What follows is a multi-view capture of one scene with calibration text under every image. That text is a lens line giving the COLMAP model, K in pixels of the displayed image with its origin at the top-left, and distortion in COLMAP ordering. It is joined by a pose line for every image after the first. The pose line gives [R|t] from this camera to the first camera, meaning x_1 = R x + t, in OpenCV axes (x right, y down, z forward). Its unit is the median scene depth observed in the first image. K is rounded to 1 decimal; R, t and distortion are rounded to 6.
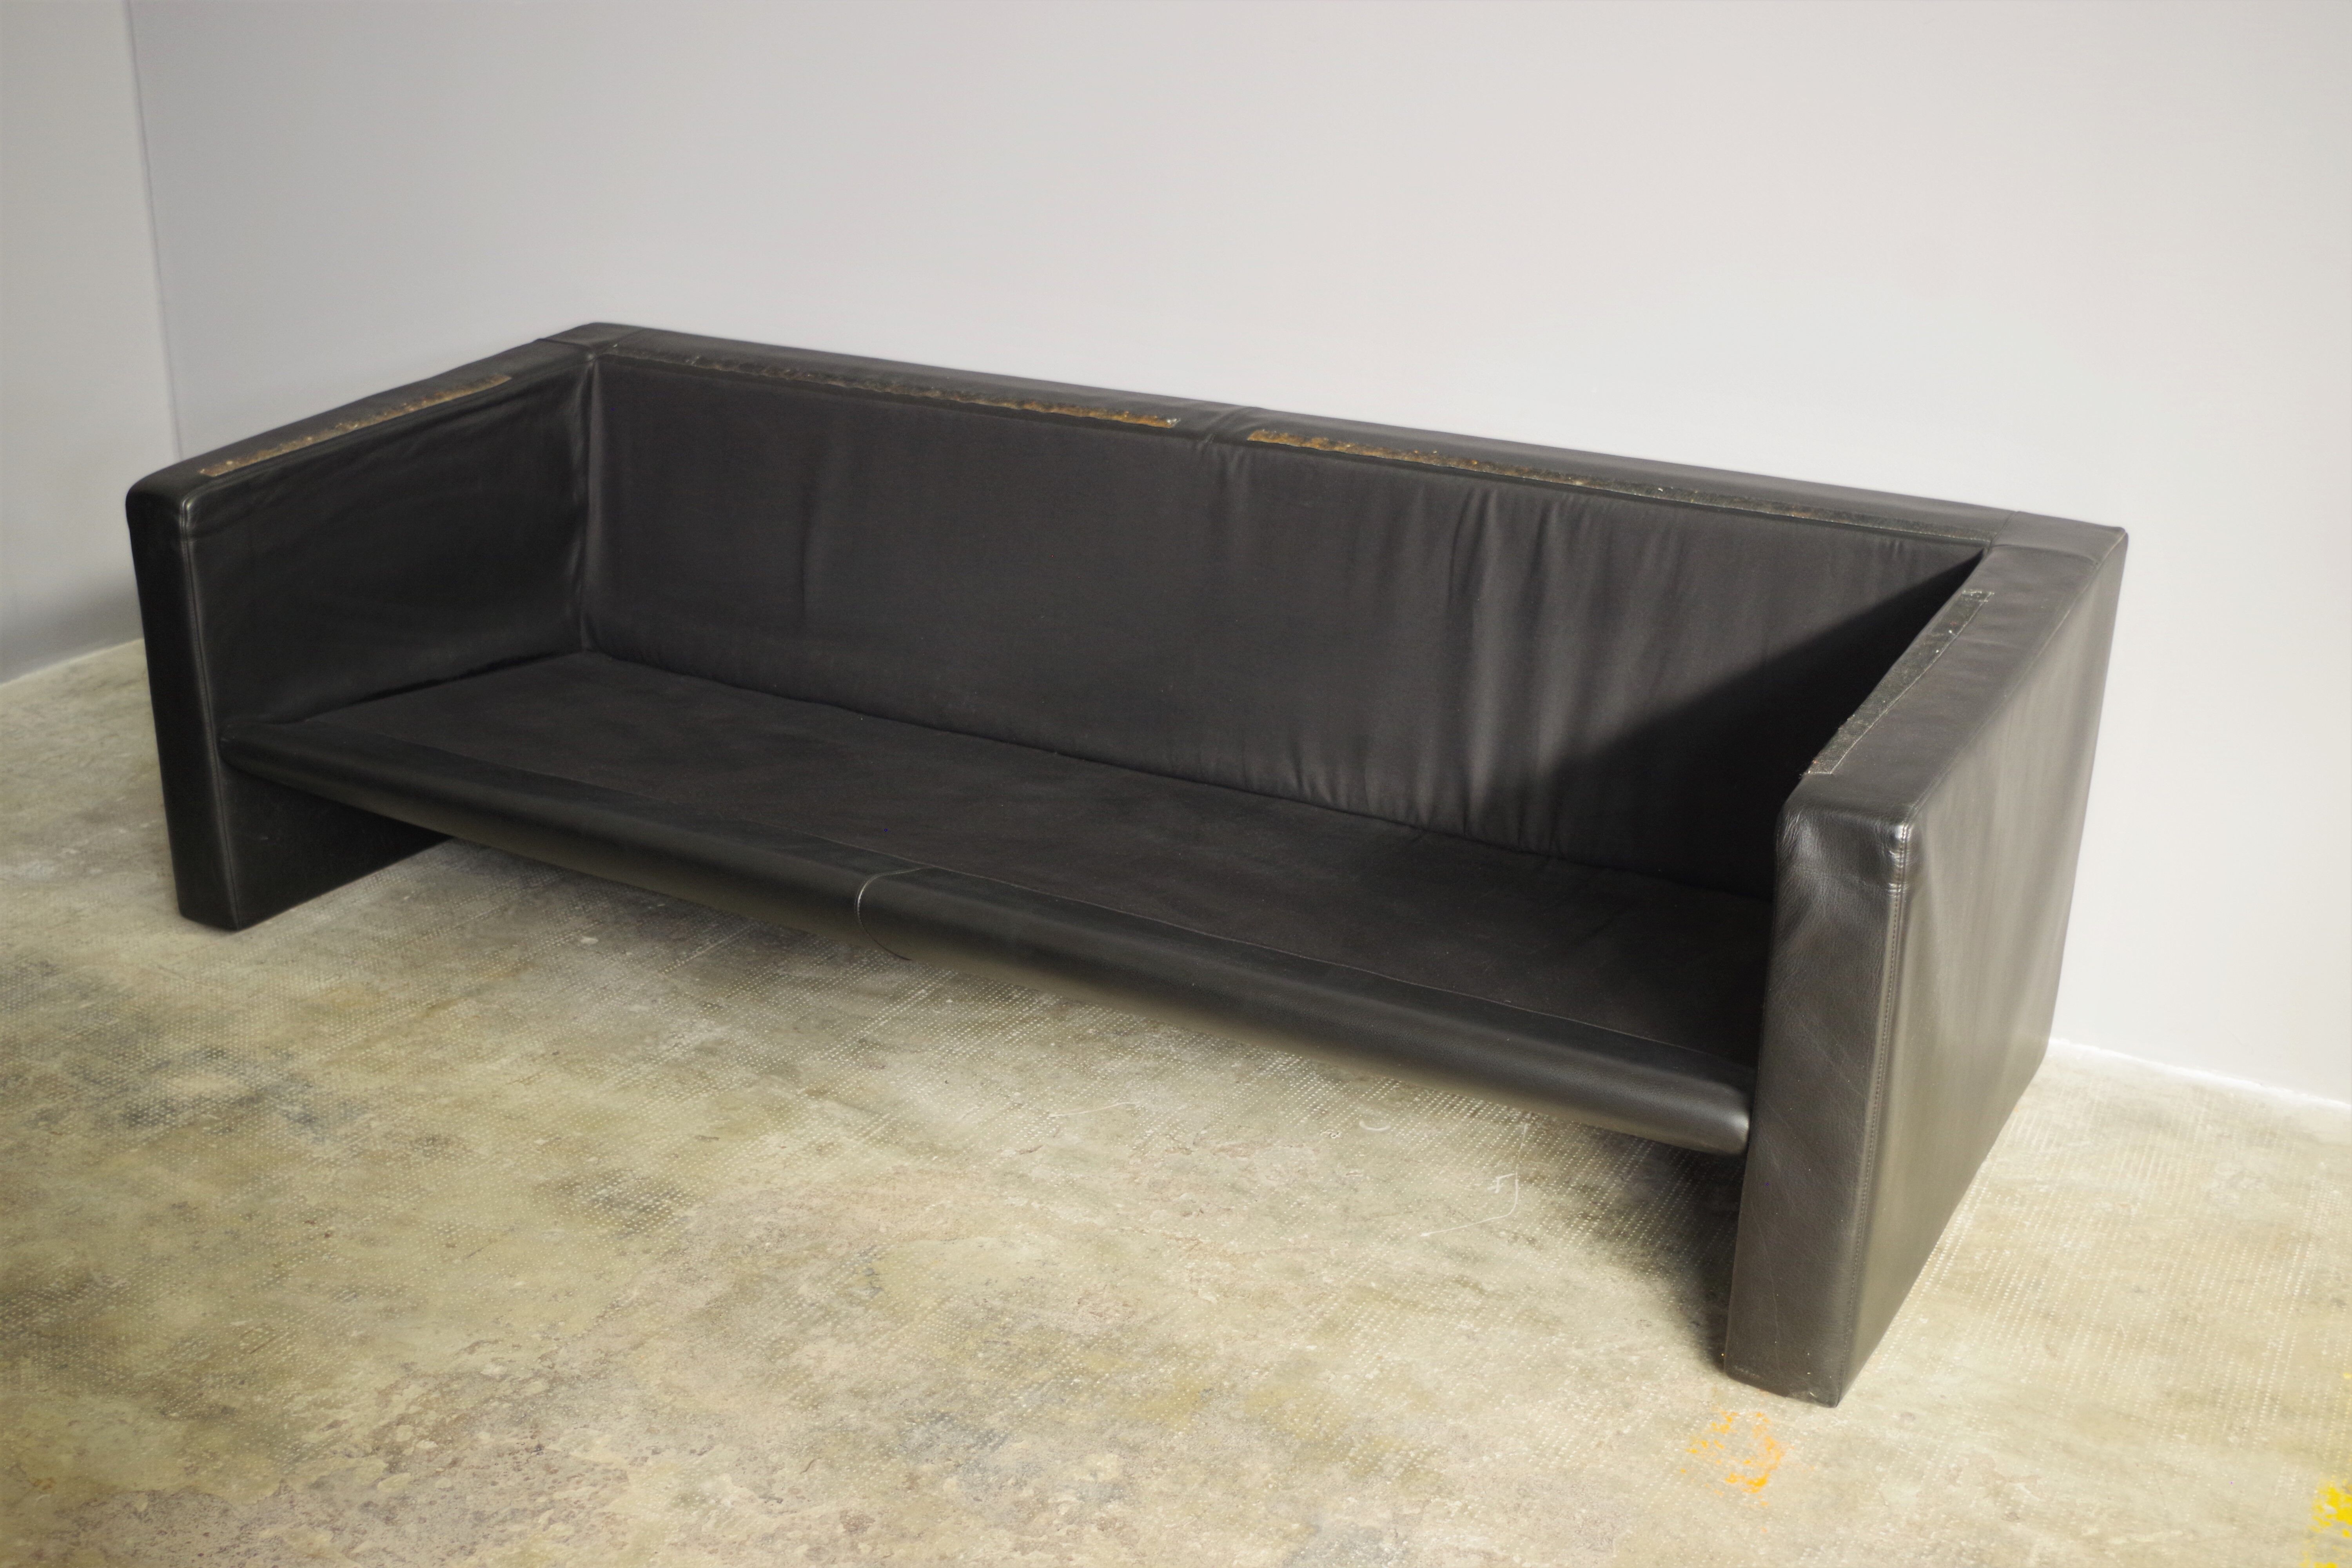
lens RADIAL K [[2631.7, 0, 1154.3], [0, 2631.7, 780.6], [0, 0, 1]] dist [-0.064816, 0.043296]
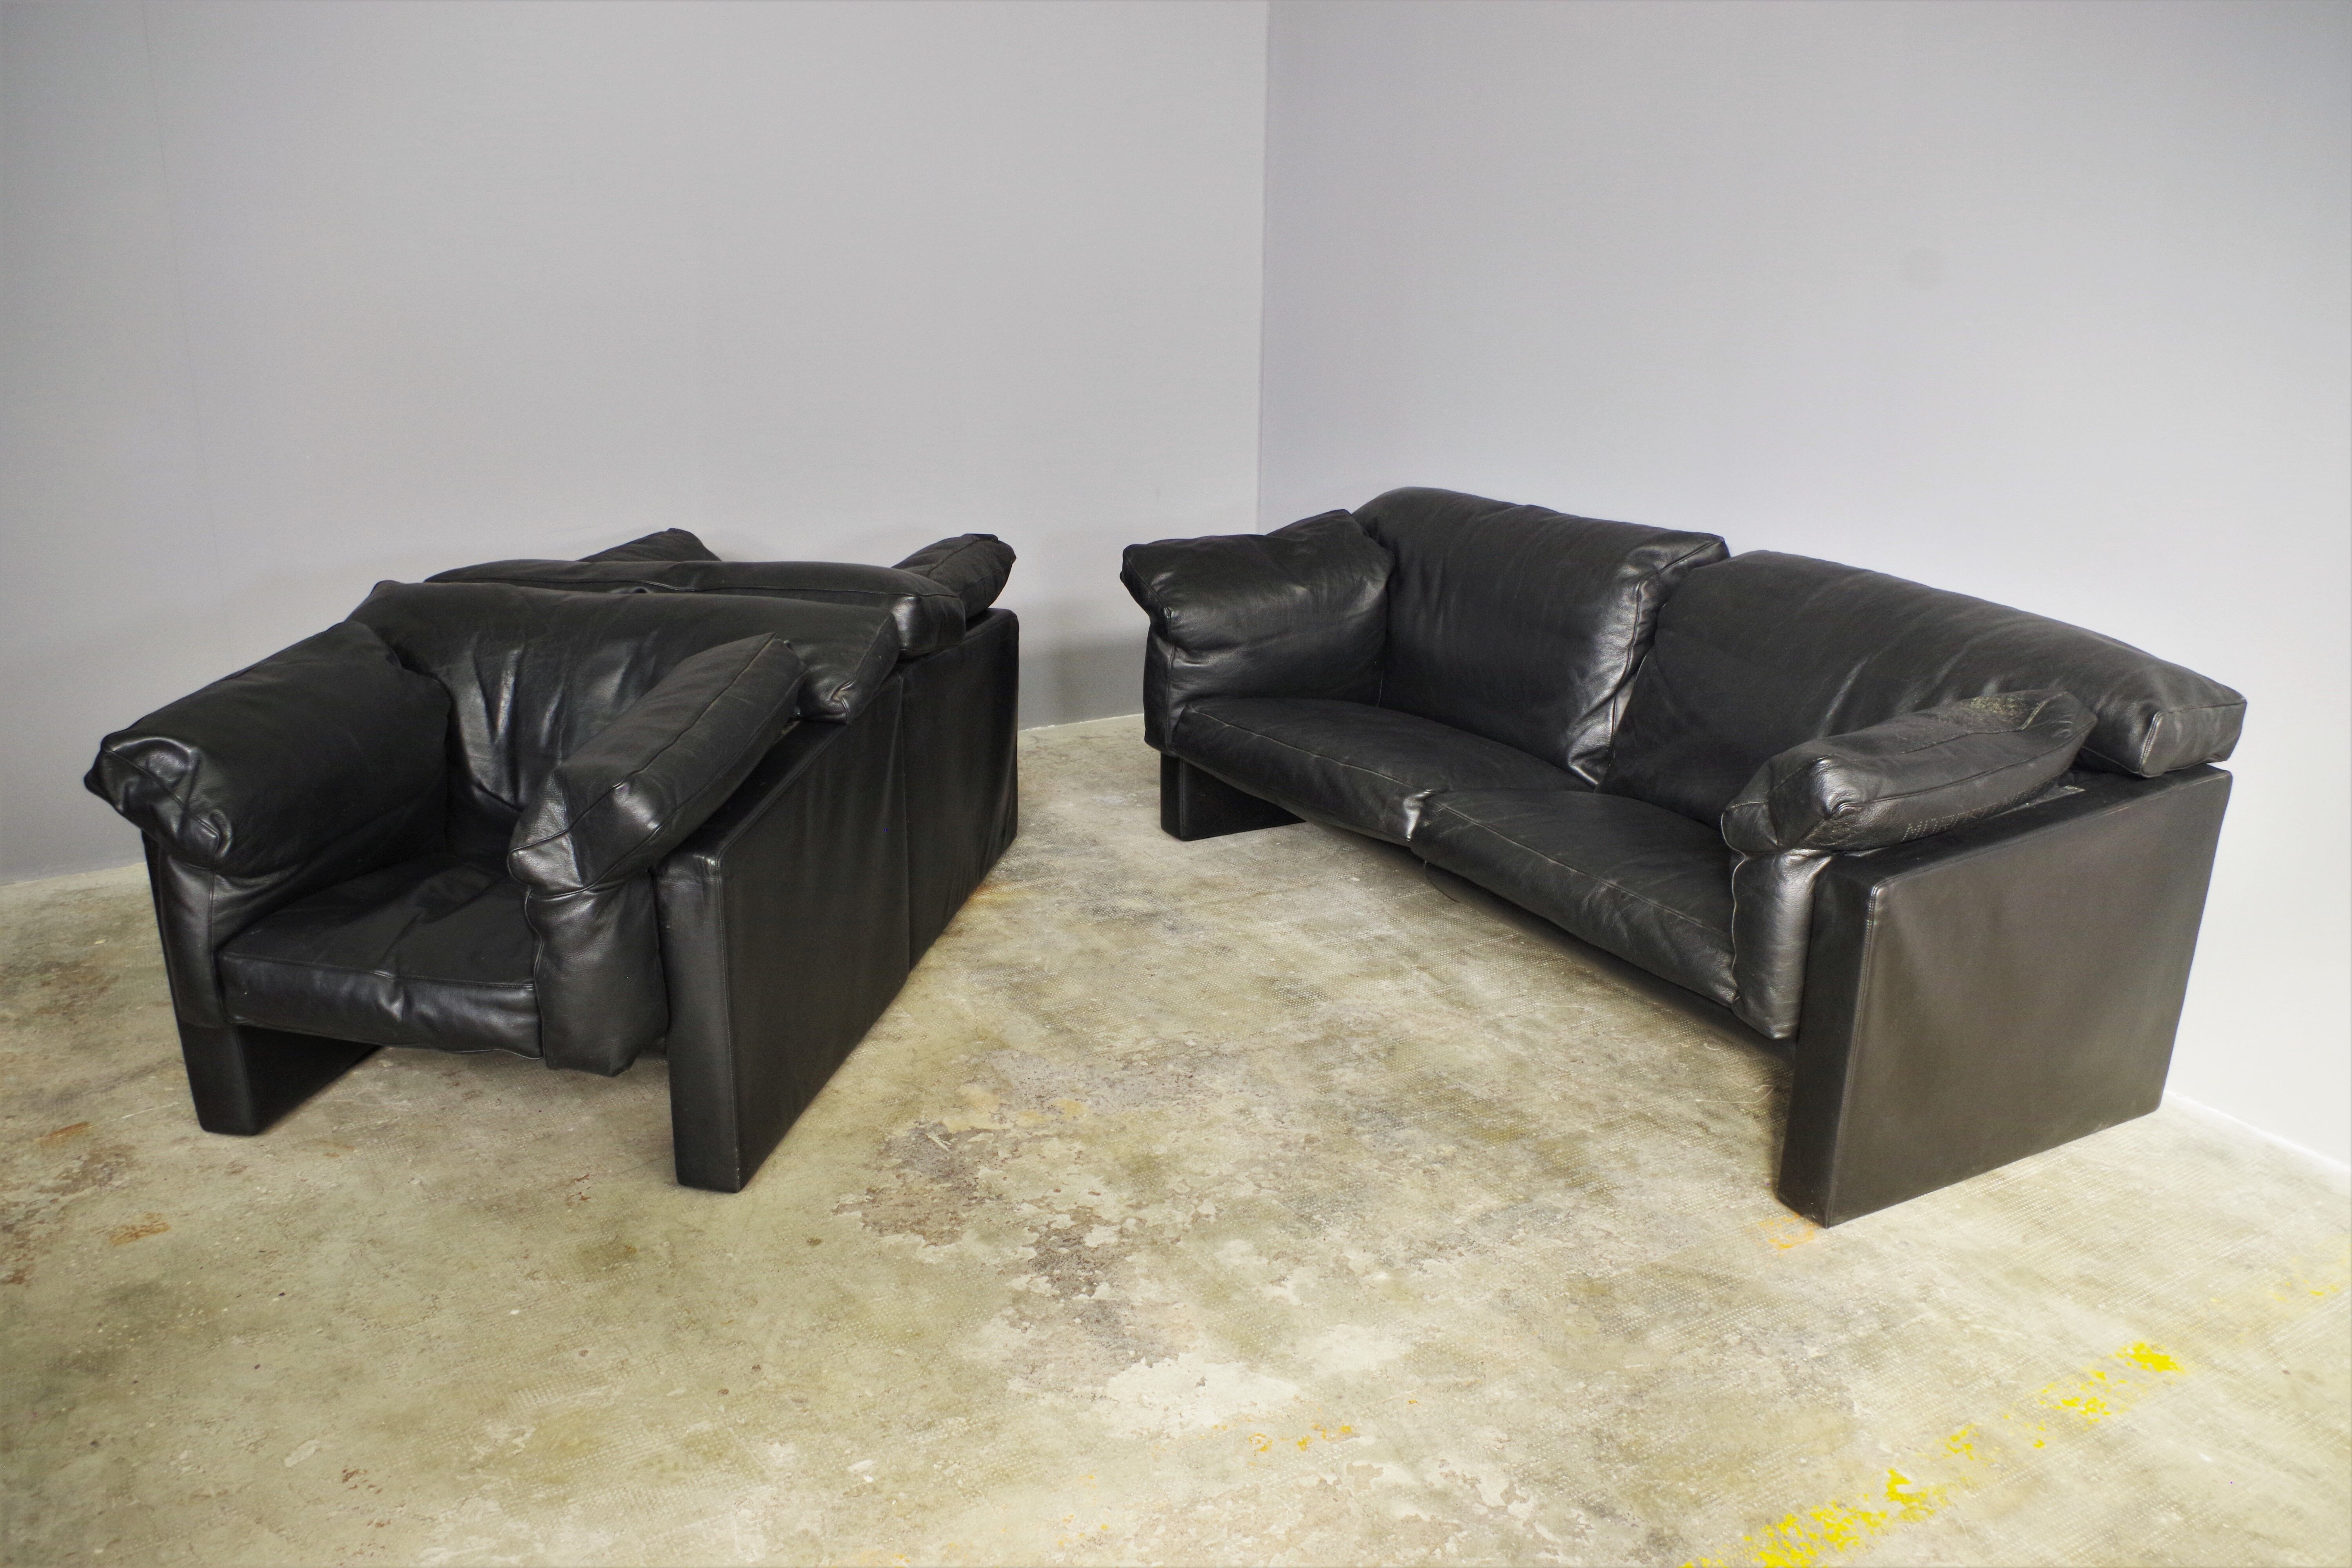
lens RADIAL K [[1839.0, 0, 1162.5], [0, 1839.0, 801.7], [0, 0, 1]] dist [-0.094798, 0.046744]
pose [[0.864353, 0.155067, -0.478380, 0.341185], [-0.178847, 0.983868, -0.004227, 0.045349], [0.470007, 0.089211, 0.878143, -0.251255]]
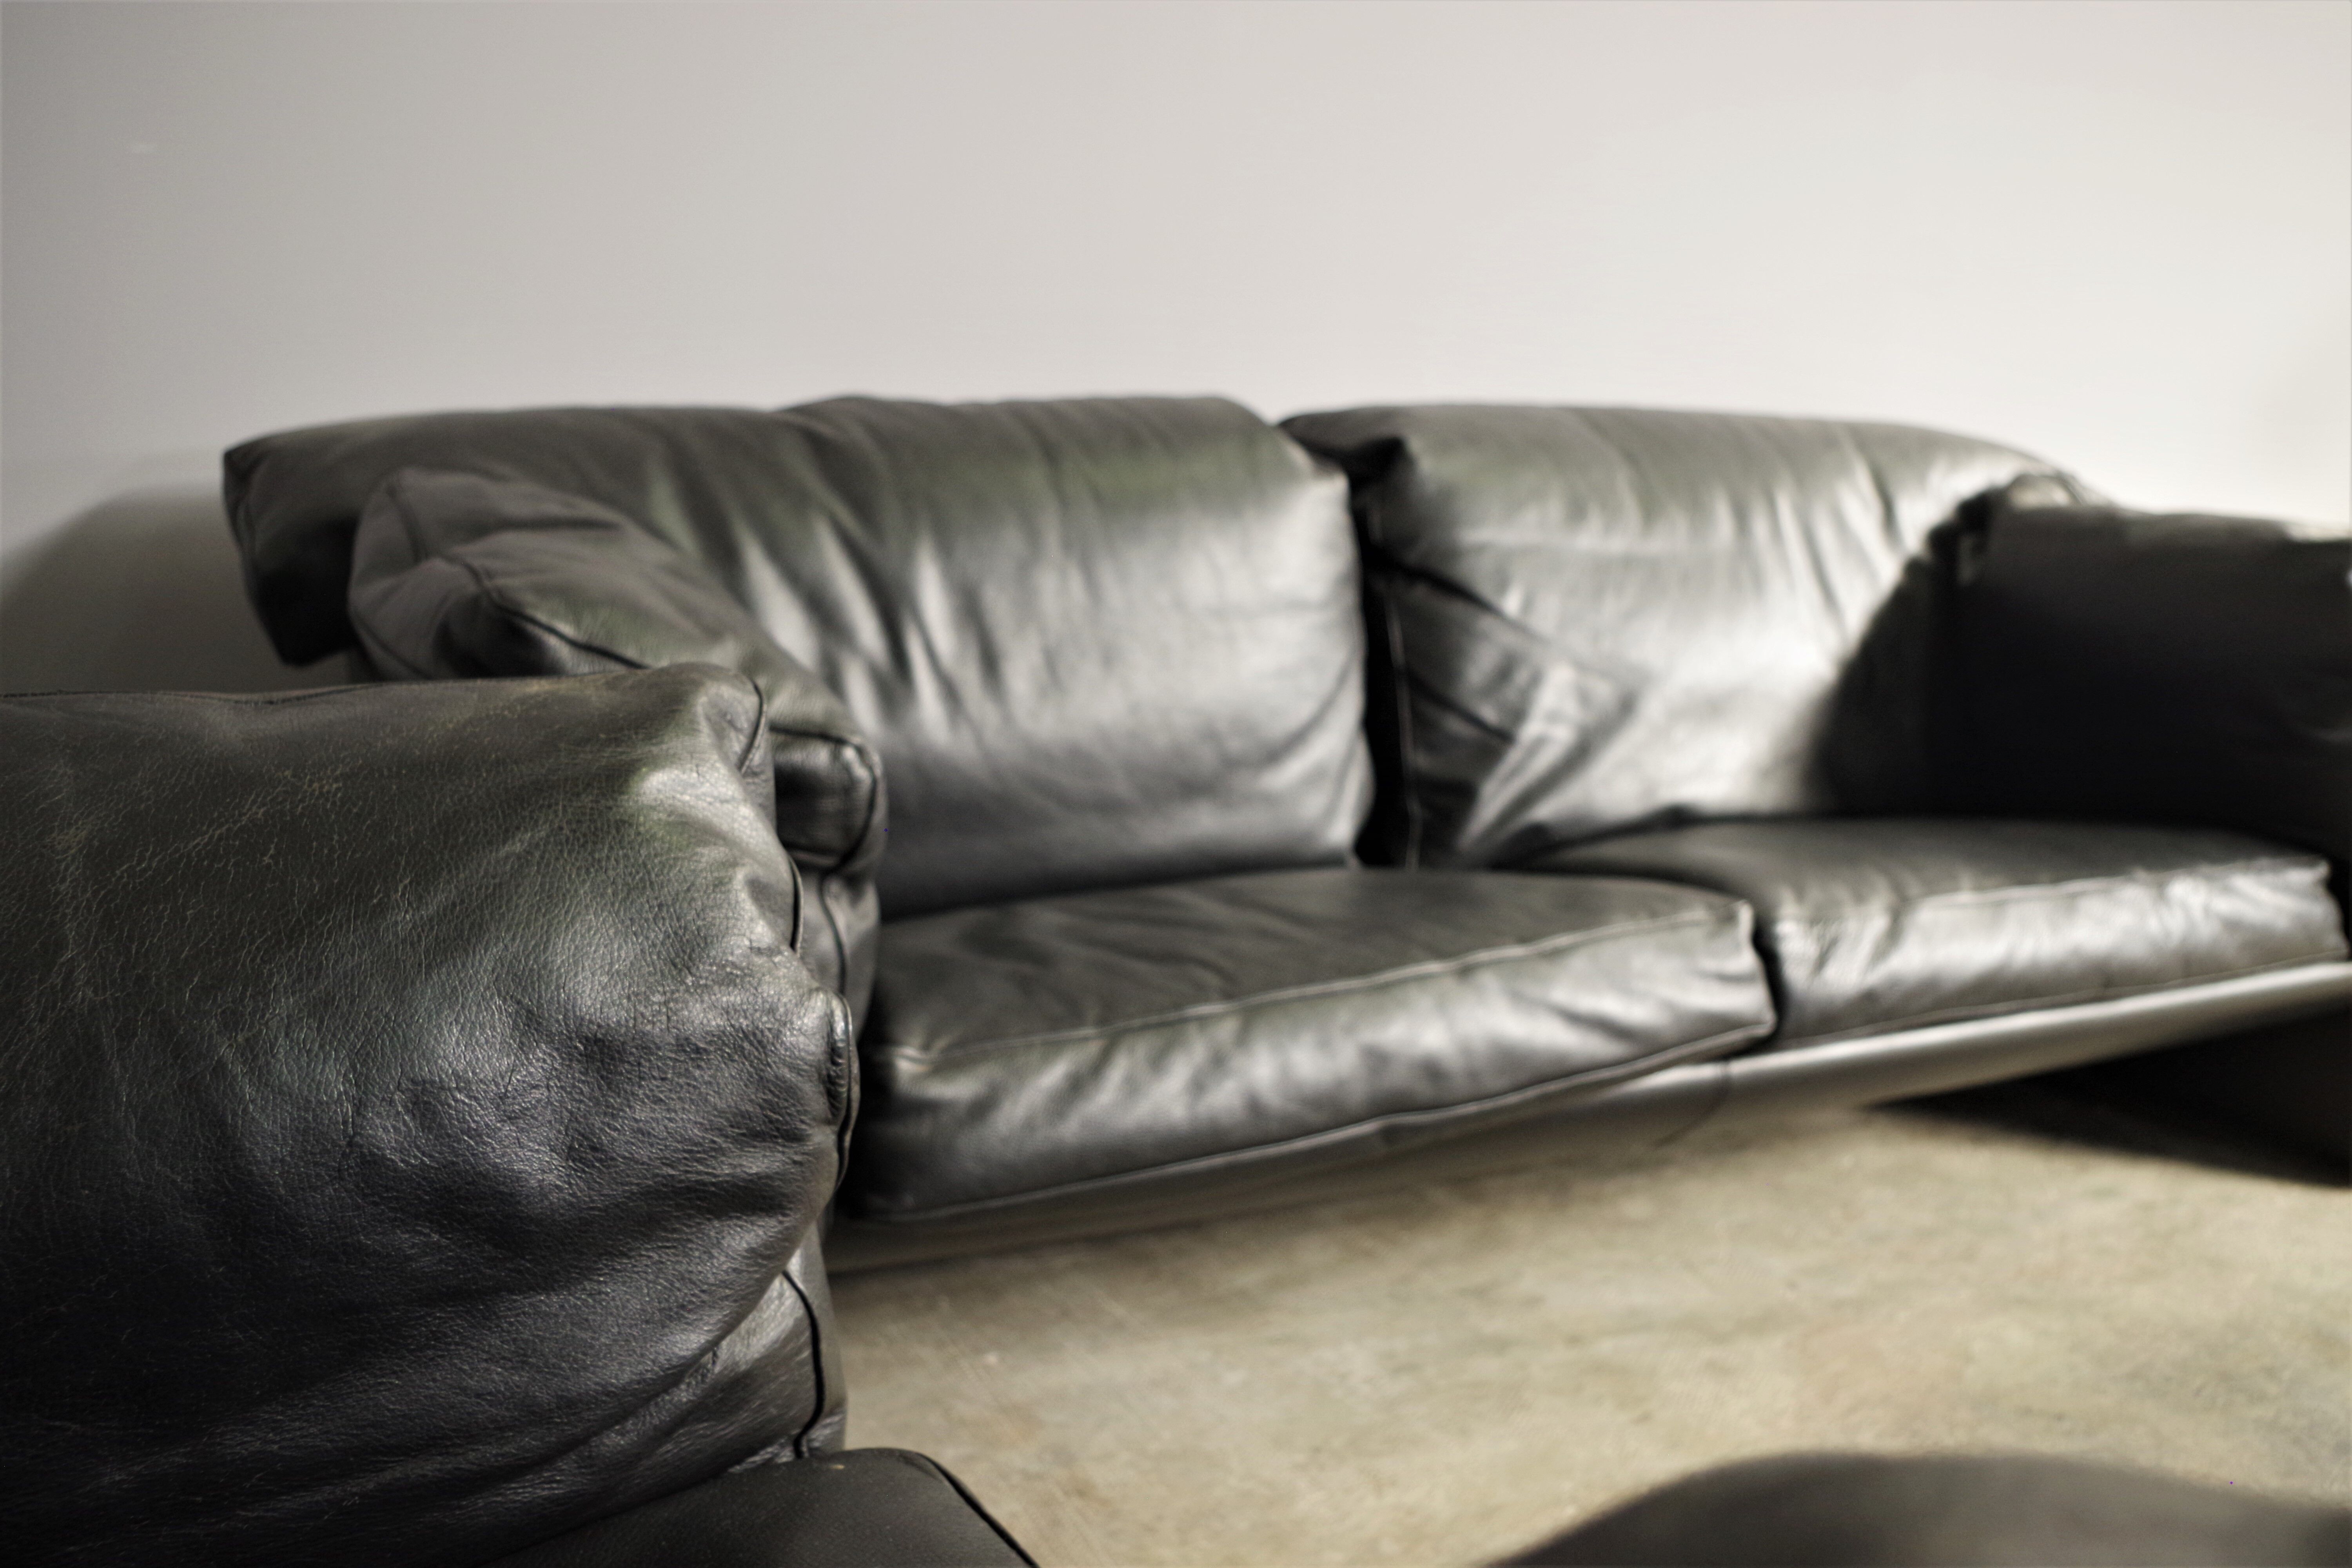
lens RADIAL K [[2118.2, 0, 1169.9], [0, 2118.2, 782.6], [0, 0, 1]] dist [-0.060757, -0.005047]
pose [[0.563608, -0.156011, 0.811176, -0.770160], [0.283643, 0.958846, -0.012664, -0.084108], [-0.775818, 0.237222, 0.584665, 0.730229]]
